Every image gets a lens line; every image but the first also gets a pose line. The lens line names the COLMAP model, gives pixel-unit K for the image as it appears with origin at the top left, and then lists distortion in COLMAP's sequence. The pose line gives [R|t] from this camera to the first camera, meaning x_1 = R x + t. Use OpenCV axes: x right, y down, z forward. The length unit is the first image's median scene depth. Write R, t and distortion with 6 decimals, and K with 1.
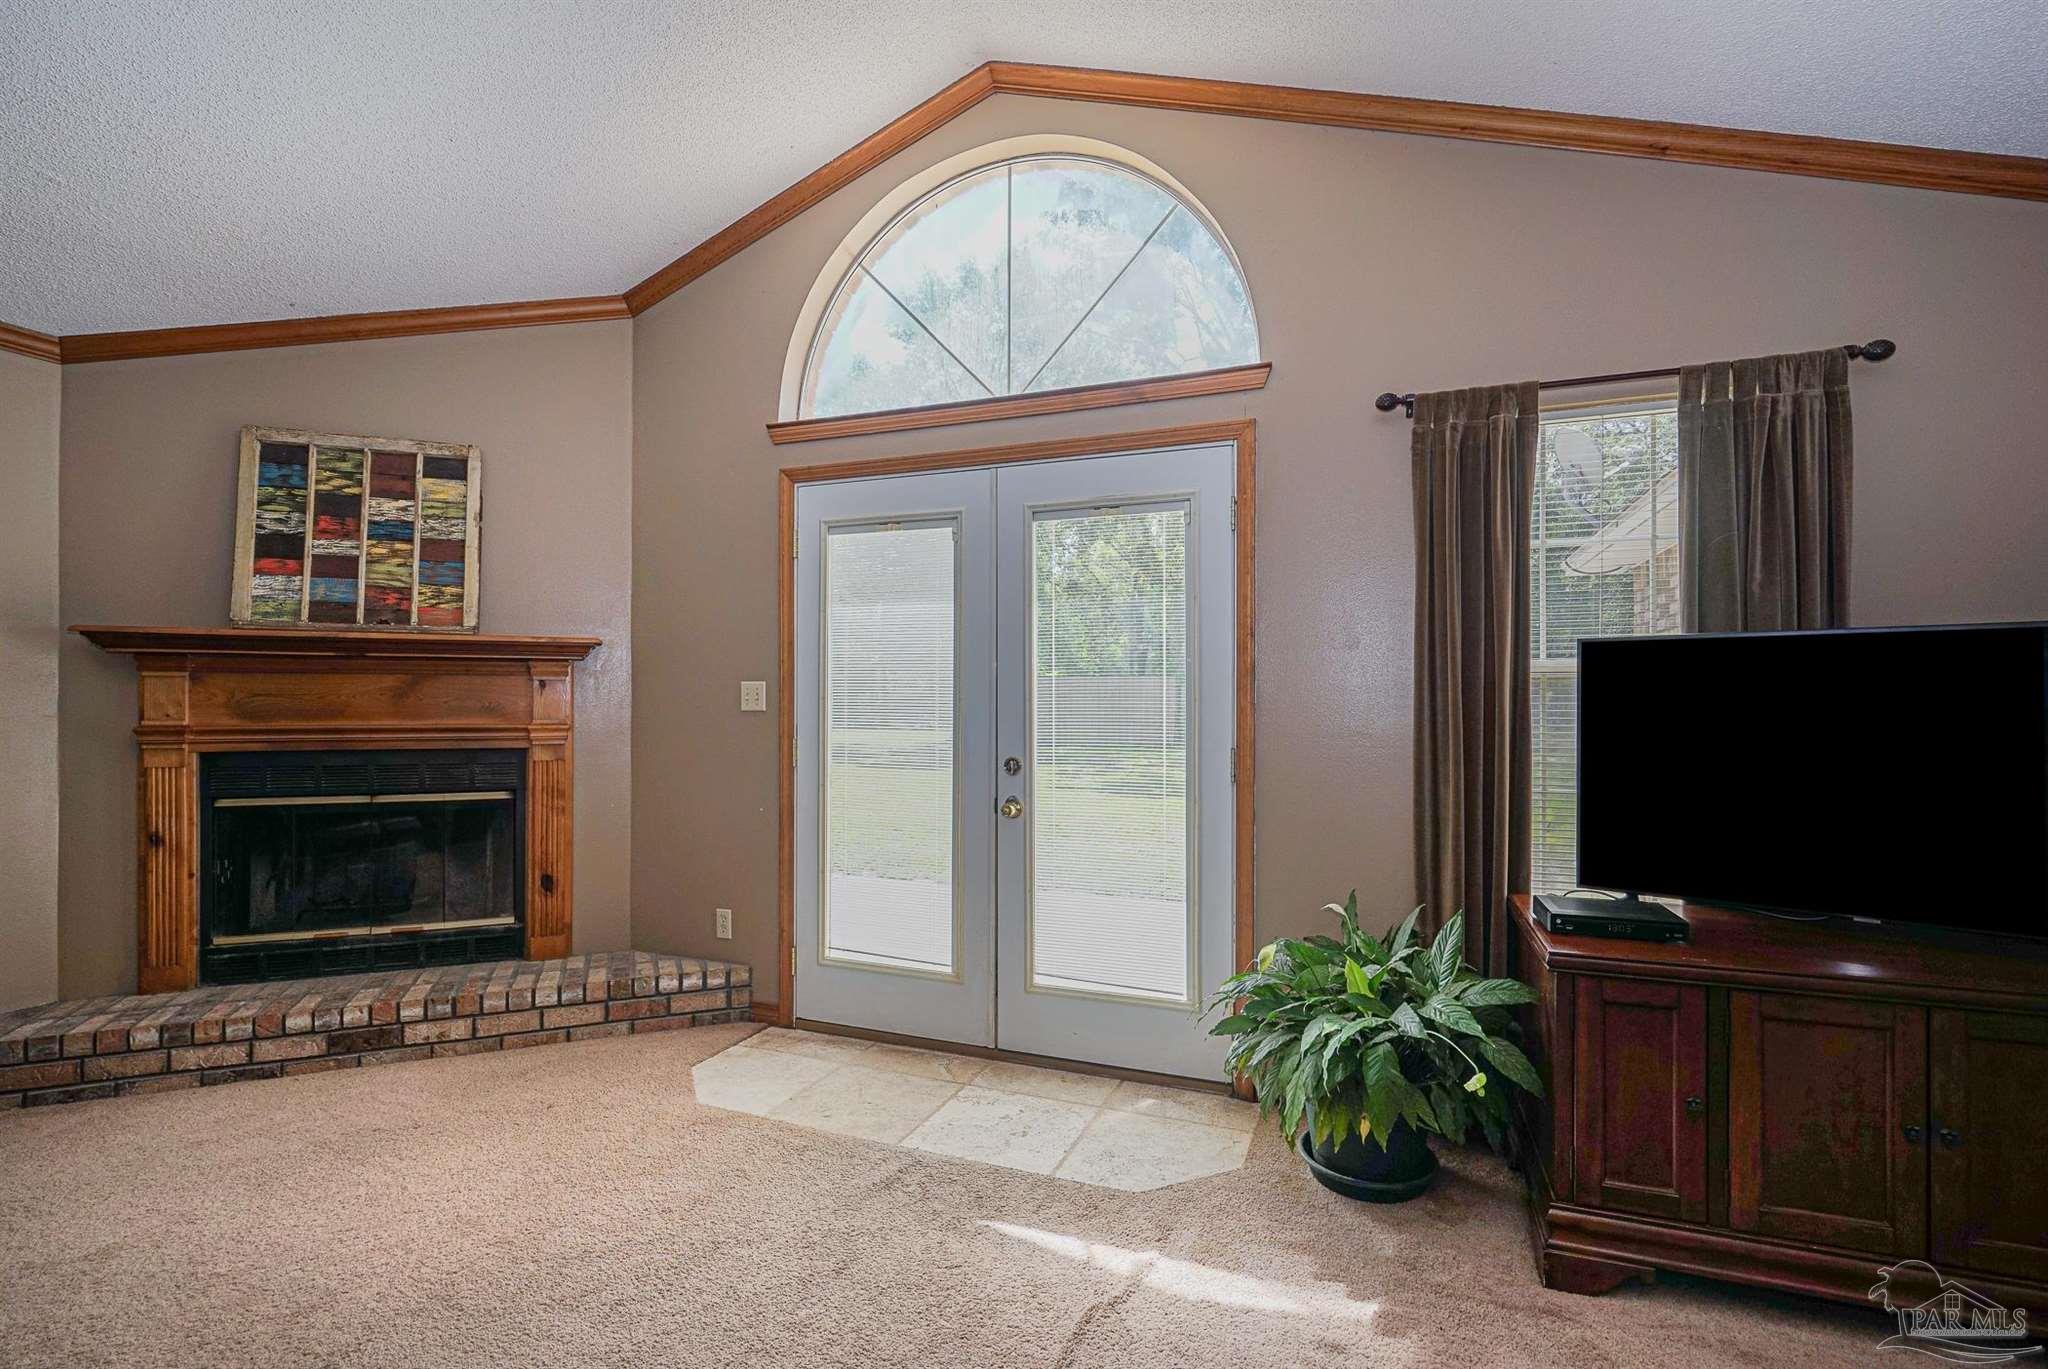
lens RADIAL K [[940.4, 0, 1022.9], [0, 940.4, 696.1], [0, 0, 1]] dist [-0.002580, -0.000175]
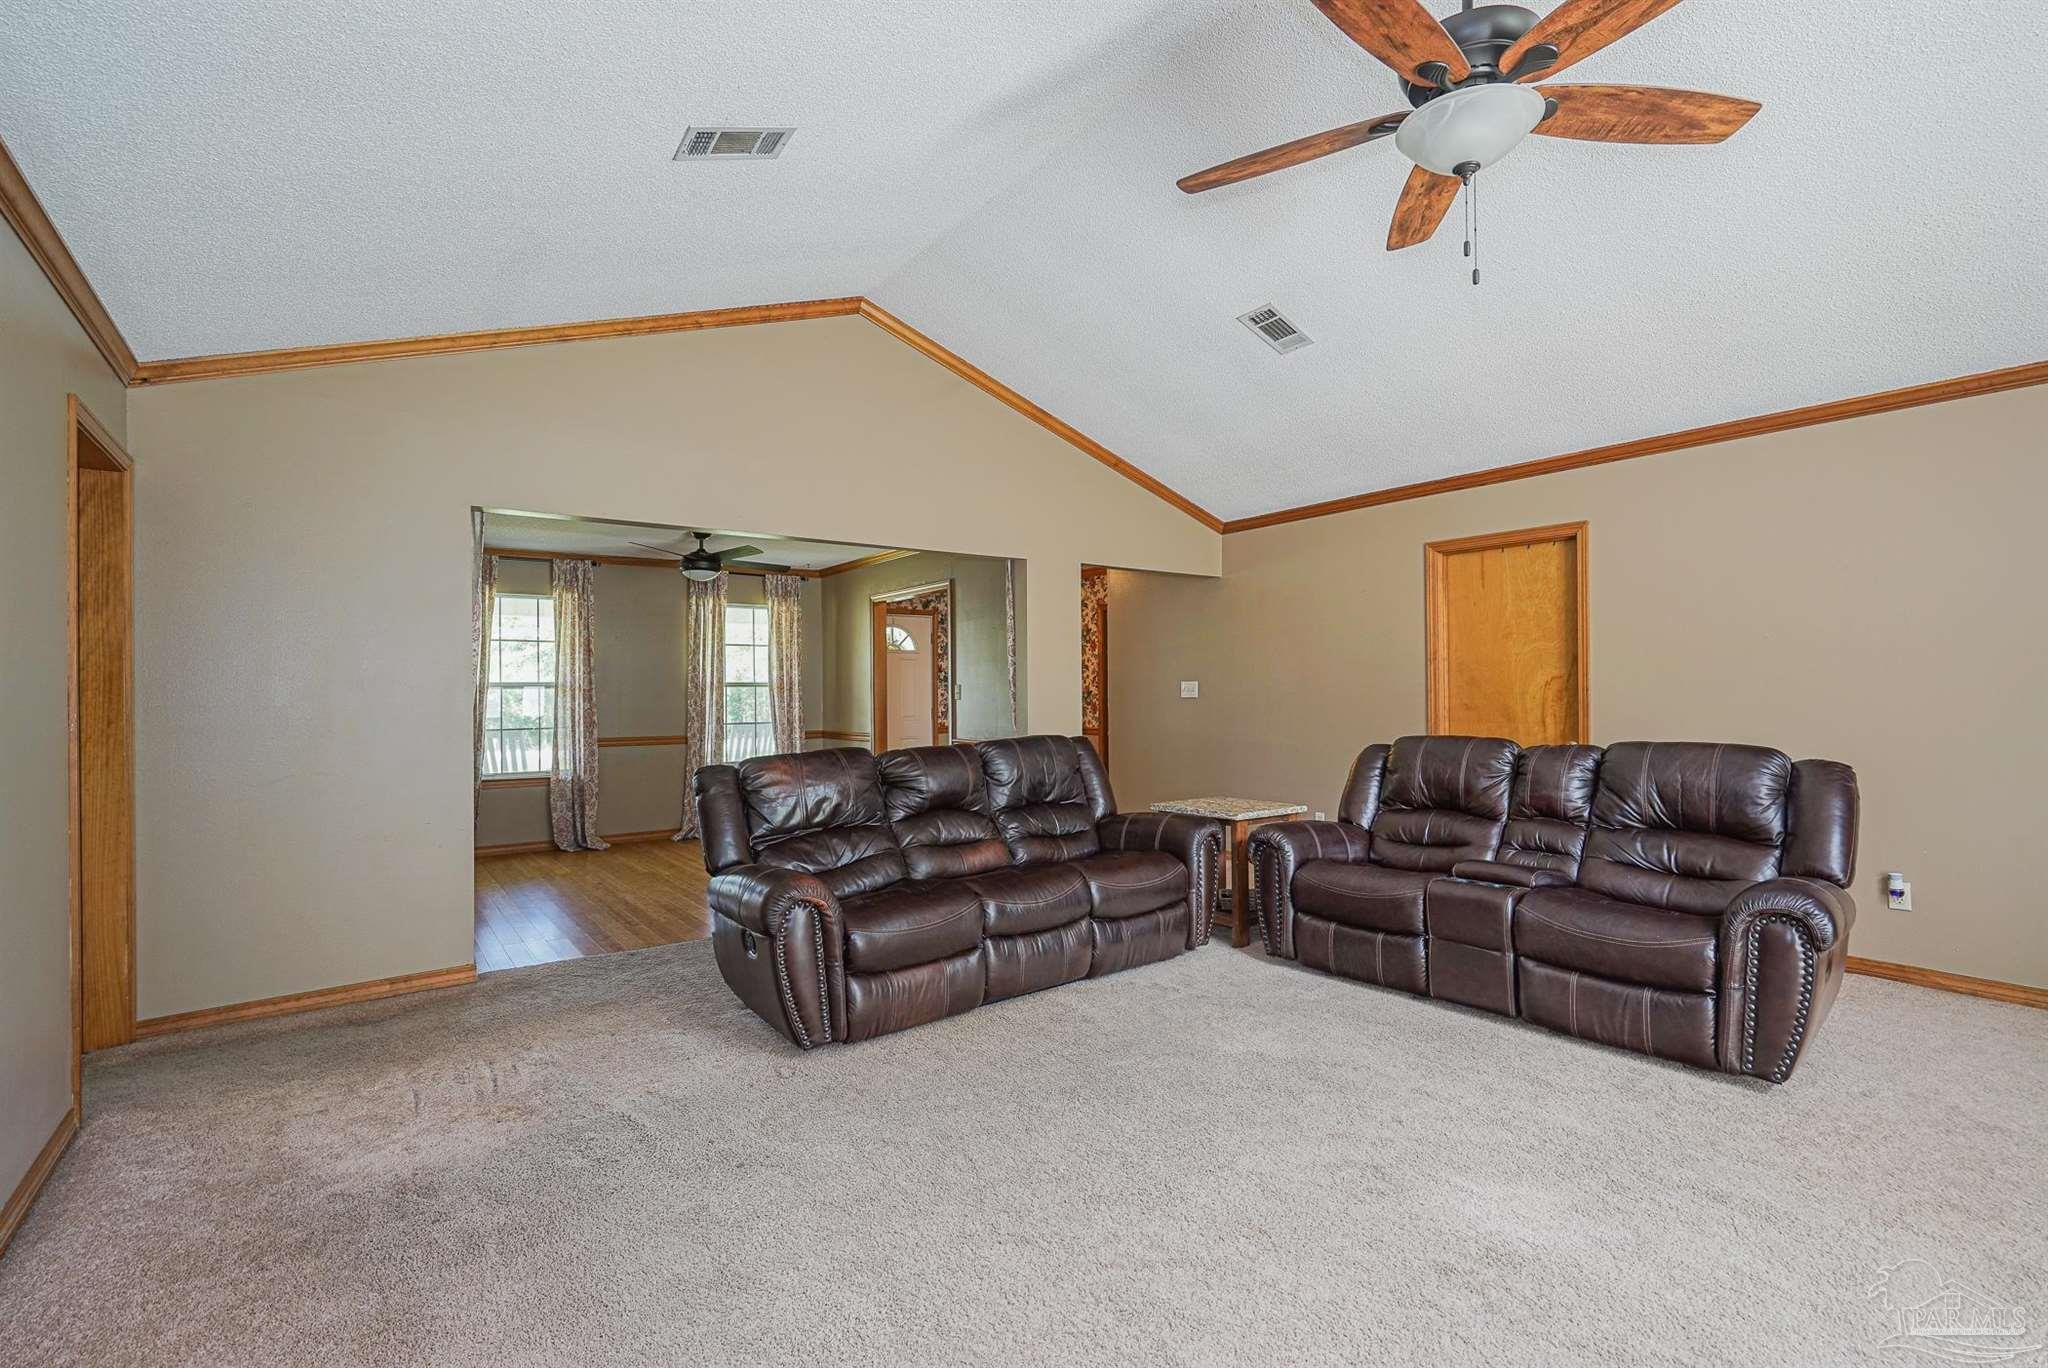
lens RADIAL K [[935.9, 0, 1021.8], [0, 935.9, 688.3], [0, 0, 1]] dist [-0.001082, 0.000445]
pose [[-0.532732, 0.001977, -0.846282, 0.924495], [0.008877, 0.999955, -0.003252, -0.004107], [0.846238, -0.009245, -0.532725, 1.616489]]
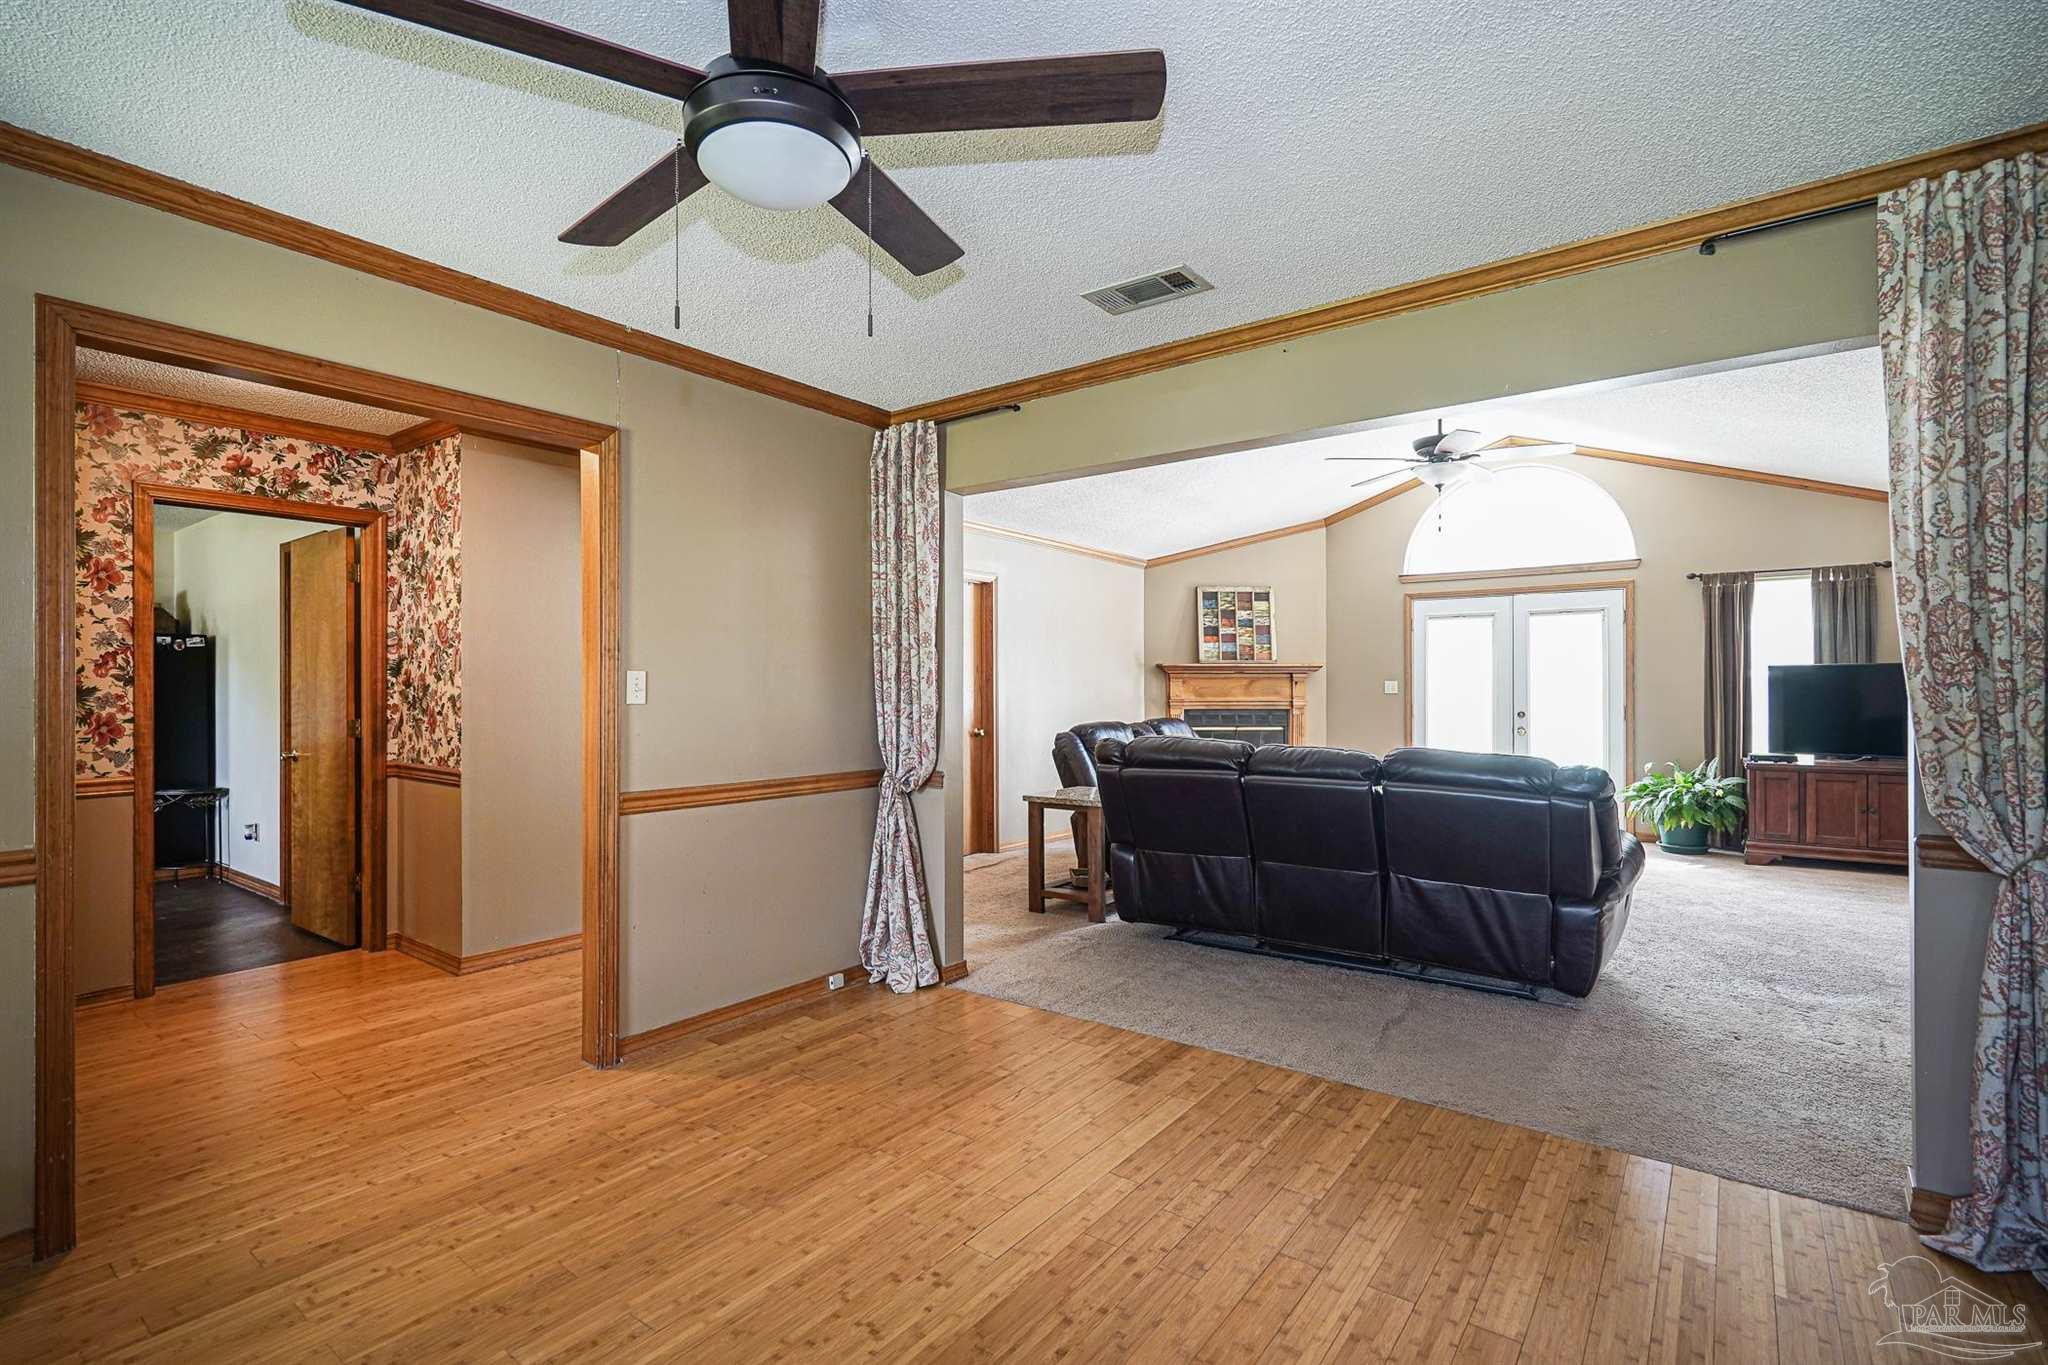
lens RADIAL K [[940.4, 0, 1022.9], [0, 940.4, 694.1], [0, 0, 1]] dist [-0.002580, -0.000175]
pose [[0.964941, -0.002977, -0.262449, -0.607354], [0.004054, 0.999985, 0.003560, 0.005469], [0.262434, -0.004499, 0.964939, -1.685985]]
